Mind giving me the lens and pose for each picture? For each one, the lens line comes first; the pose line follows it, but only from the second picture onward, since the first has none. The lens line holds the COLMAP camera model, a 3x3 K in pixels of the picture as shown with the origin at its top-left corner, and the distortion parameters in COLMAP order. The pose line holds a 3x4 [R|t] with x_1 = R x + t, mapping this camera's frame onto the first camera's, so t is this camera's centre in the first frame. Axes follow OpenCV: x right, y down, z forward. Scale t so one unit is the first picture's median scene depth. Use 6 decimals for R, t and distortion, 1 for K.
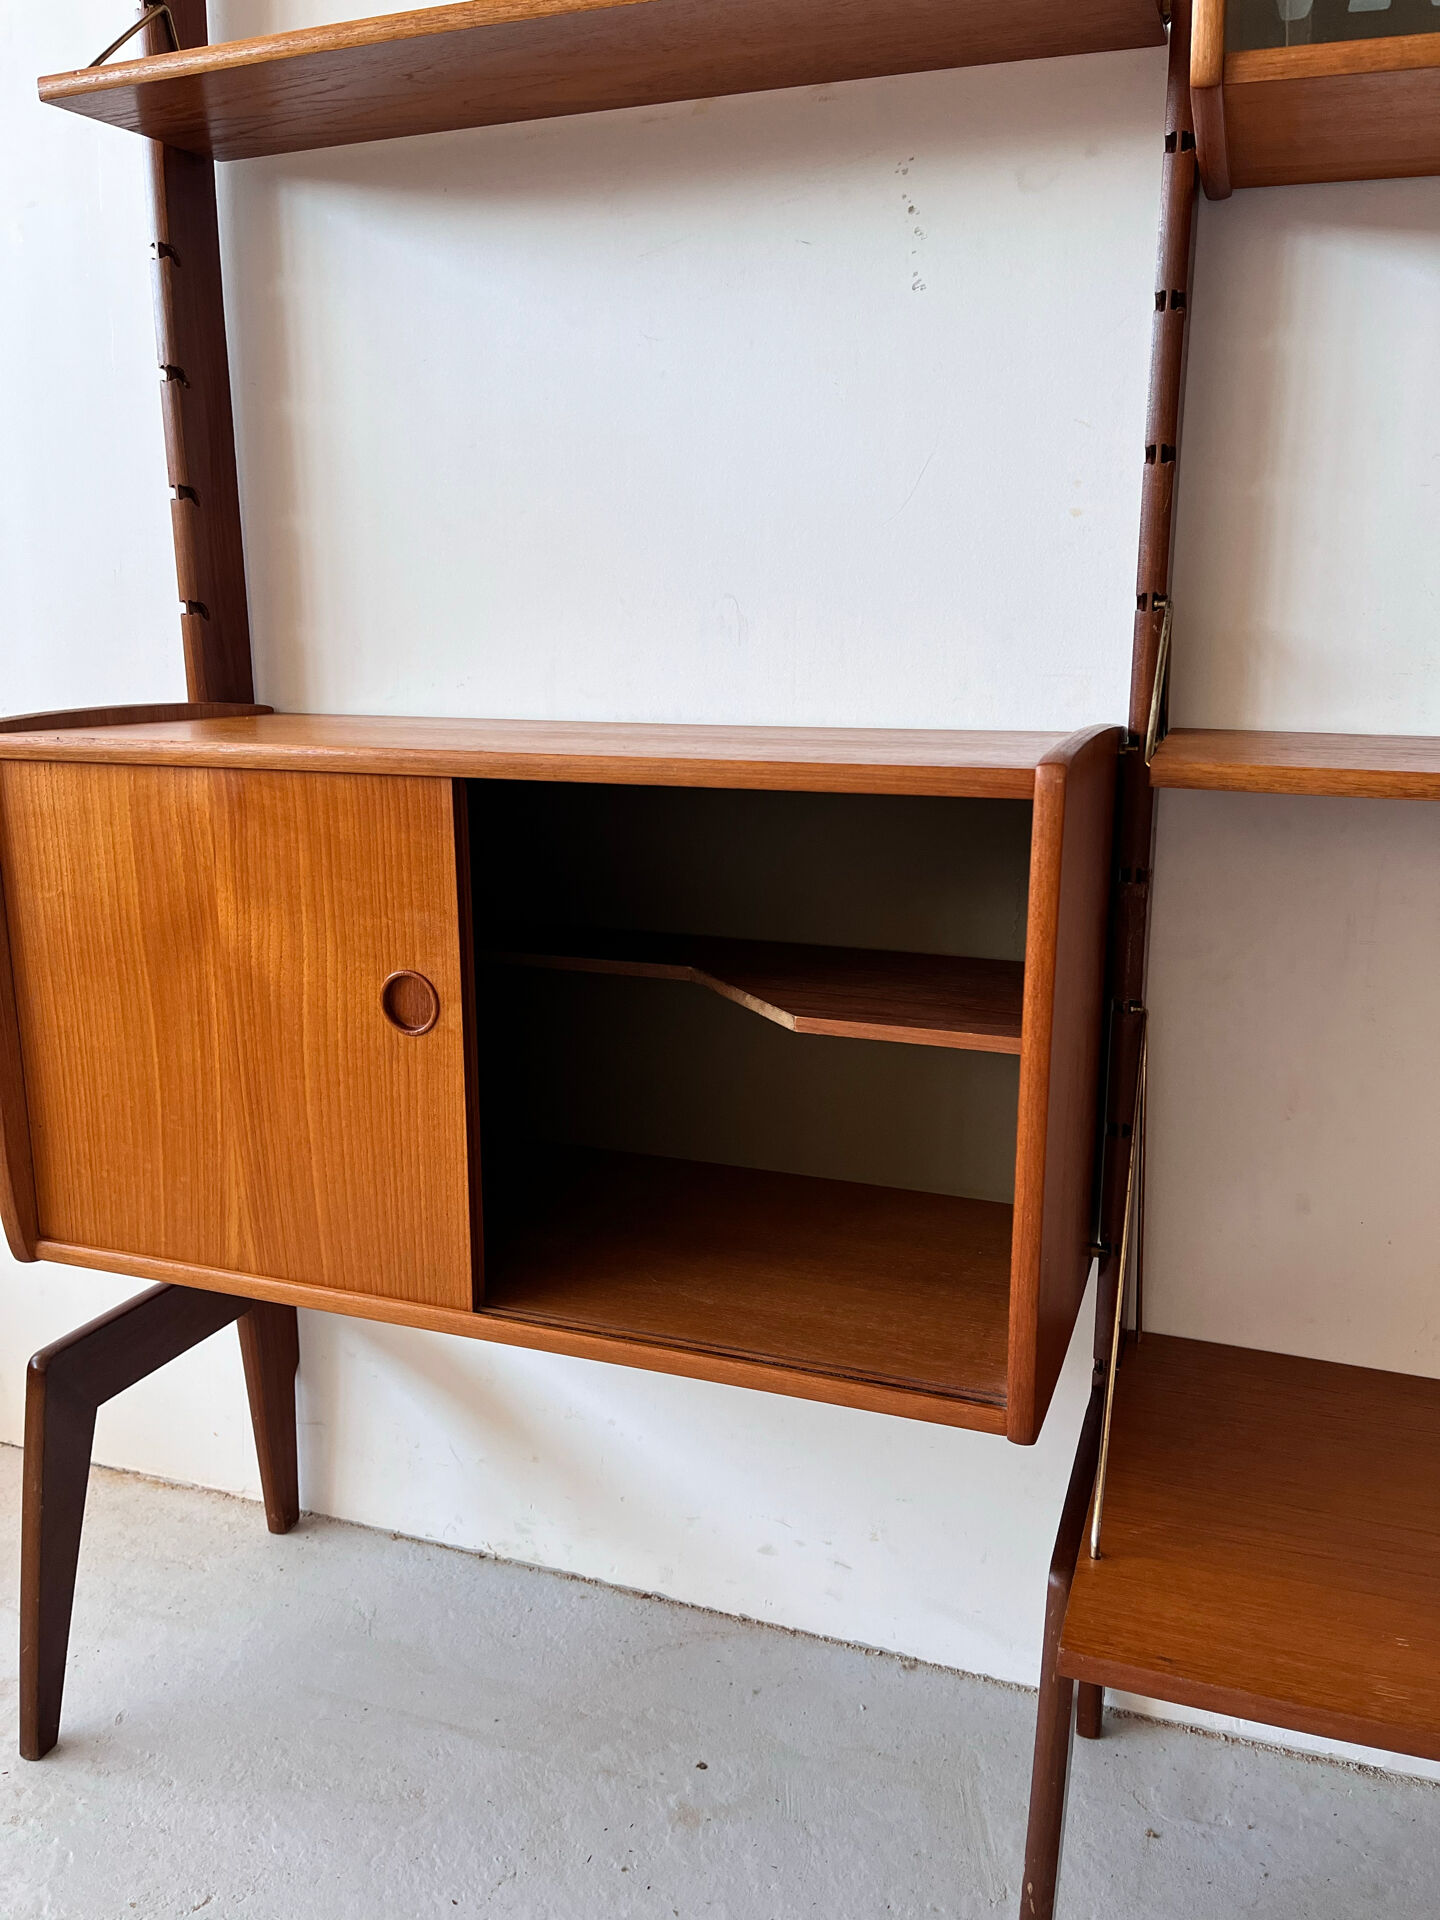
lens RADIAL K [[1445.7, 0, 732.2], [0, 1445.7, 949.6], [0, 0, 1]] dist [0.079773, -0.117061]
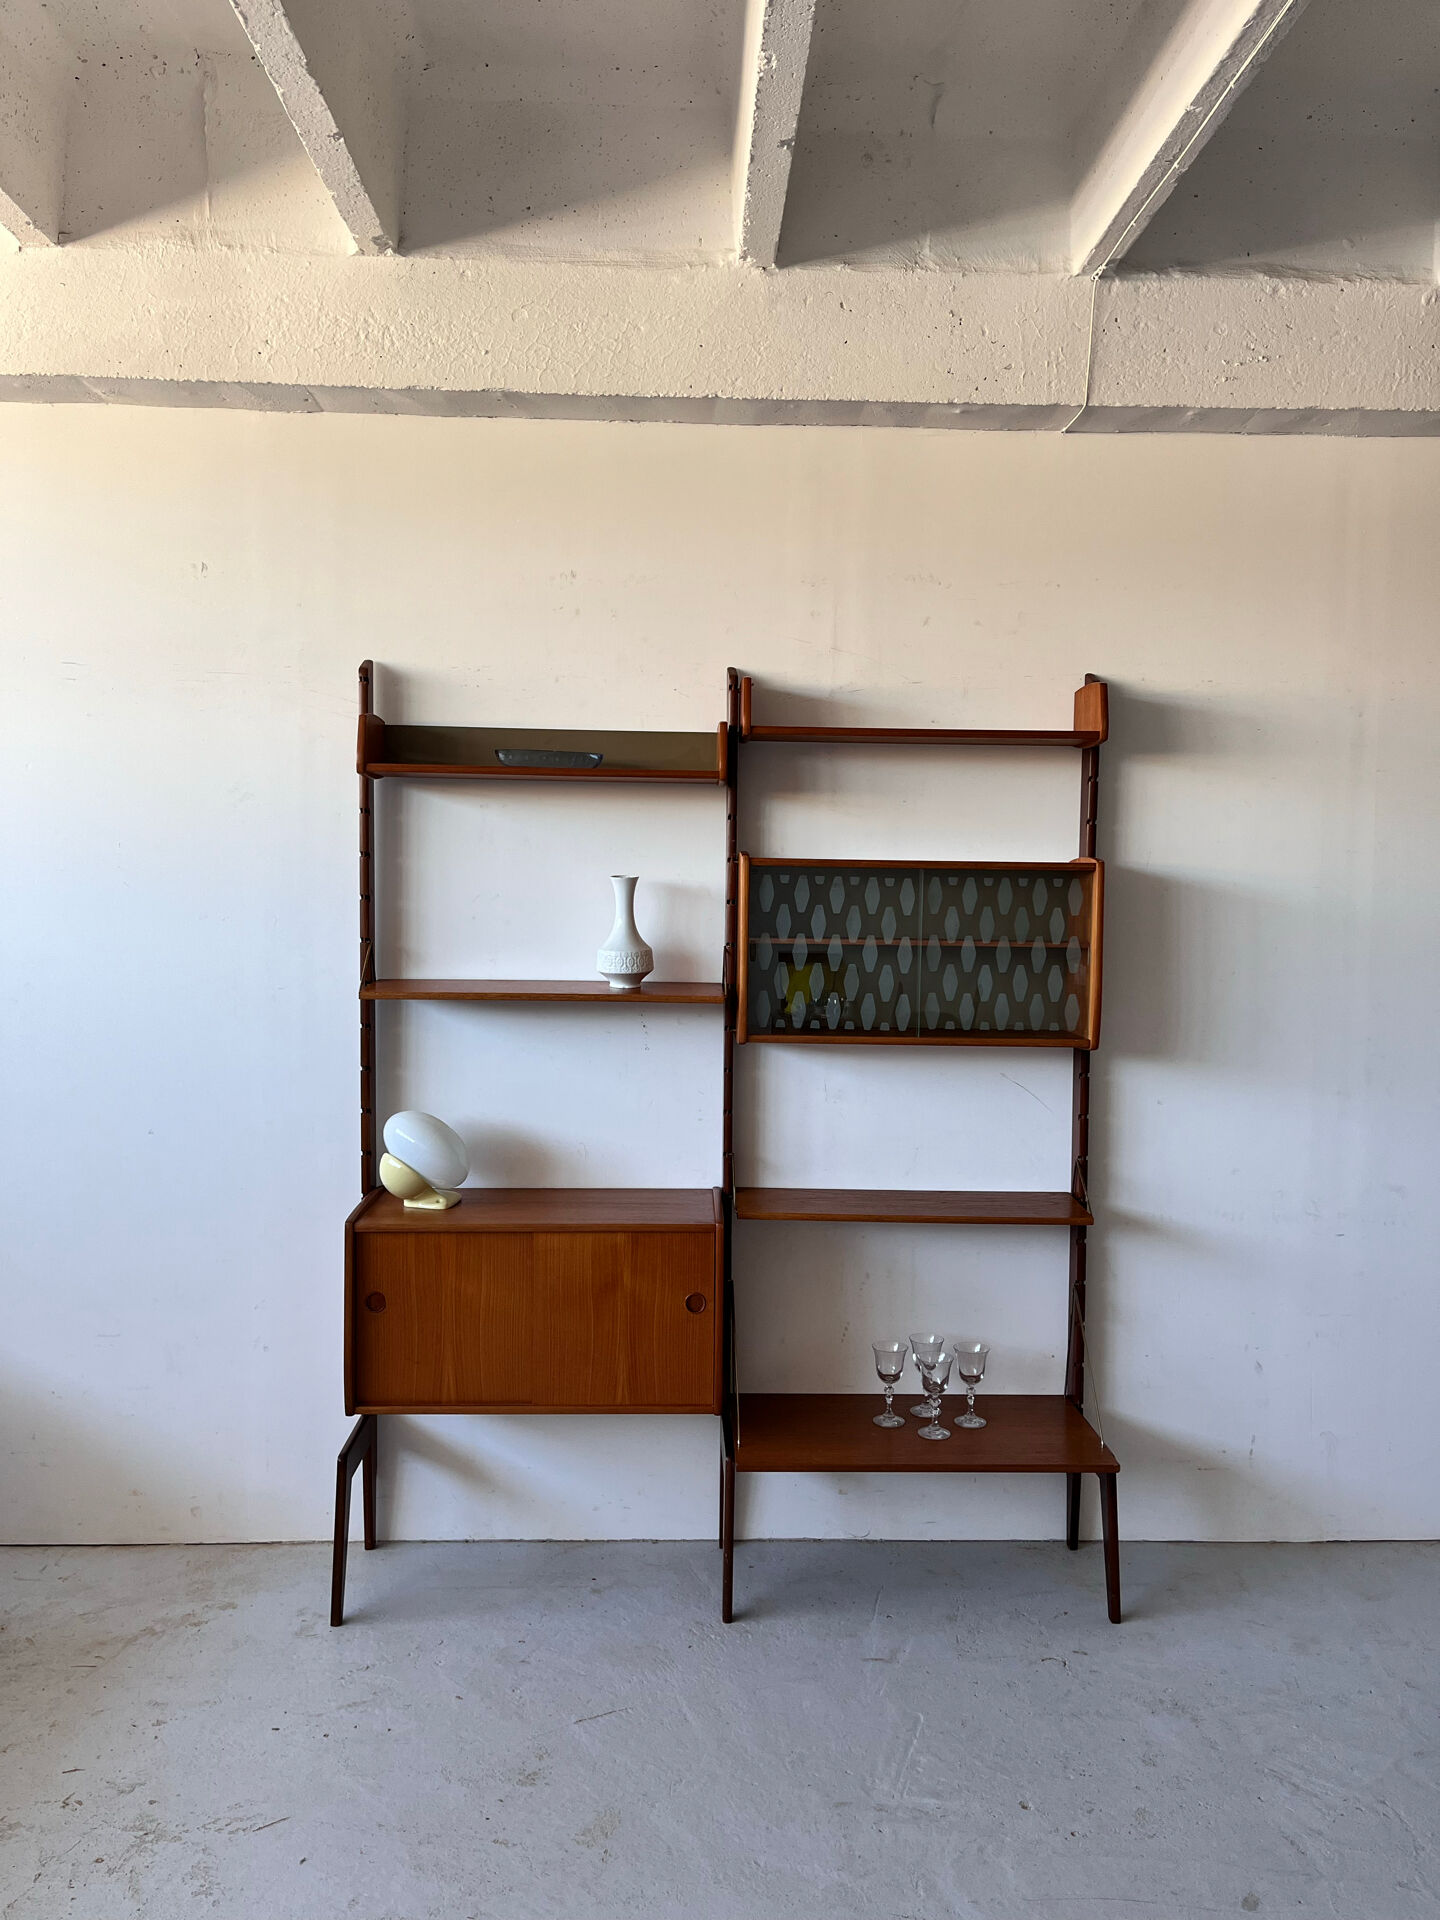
lens RADIAL K [[1445.7, 0, 726.9], [0, 1445.7, 954.9], [0, 0, 1]] dist [0.079773, -0.117061]
pose [[0.927610, -0.012090, 0.373354, -0.768971], [0.066479, 0.988864, -0.133148, -0.206316], [-0.367587, 0.148330, 0.918084, -1.707532]]
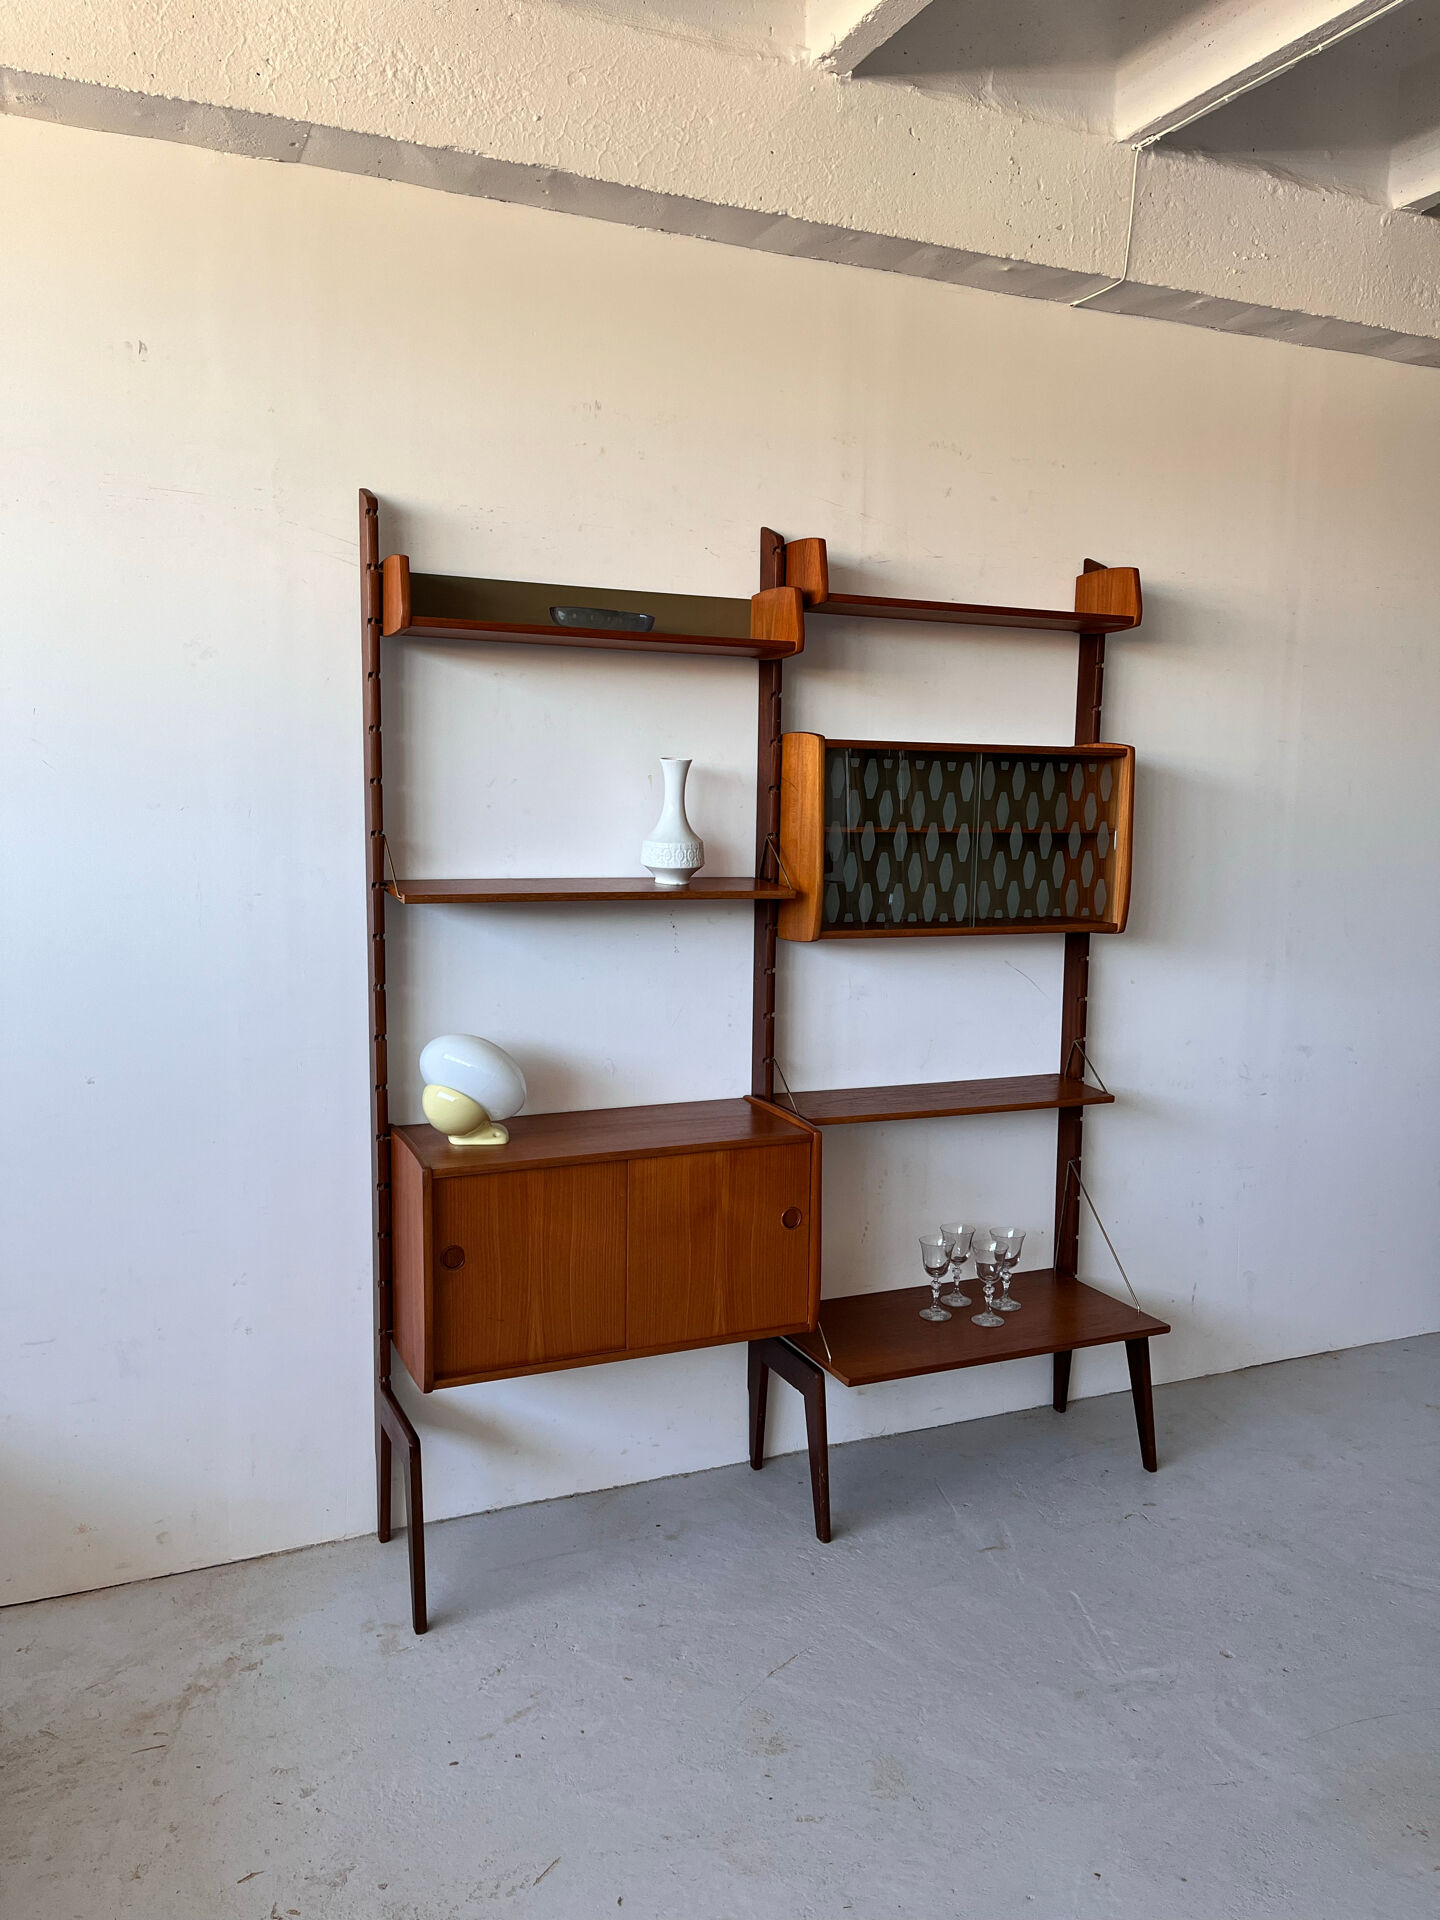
lens RADIAL K [[1445.7, 0, 727.8], [0, 1445.7, 959.7], [0, 0, 1]] dist [0.079773, -0.117061]
pose [[0.719255, -0.074894, 0.690698, -1.545873], [0.127931, 0.991450, -0.025714, -0.315540], [-0.682867, 0.106856, 0.722686, -0.965225]]
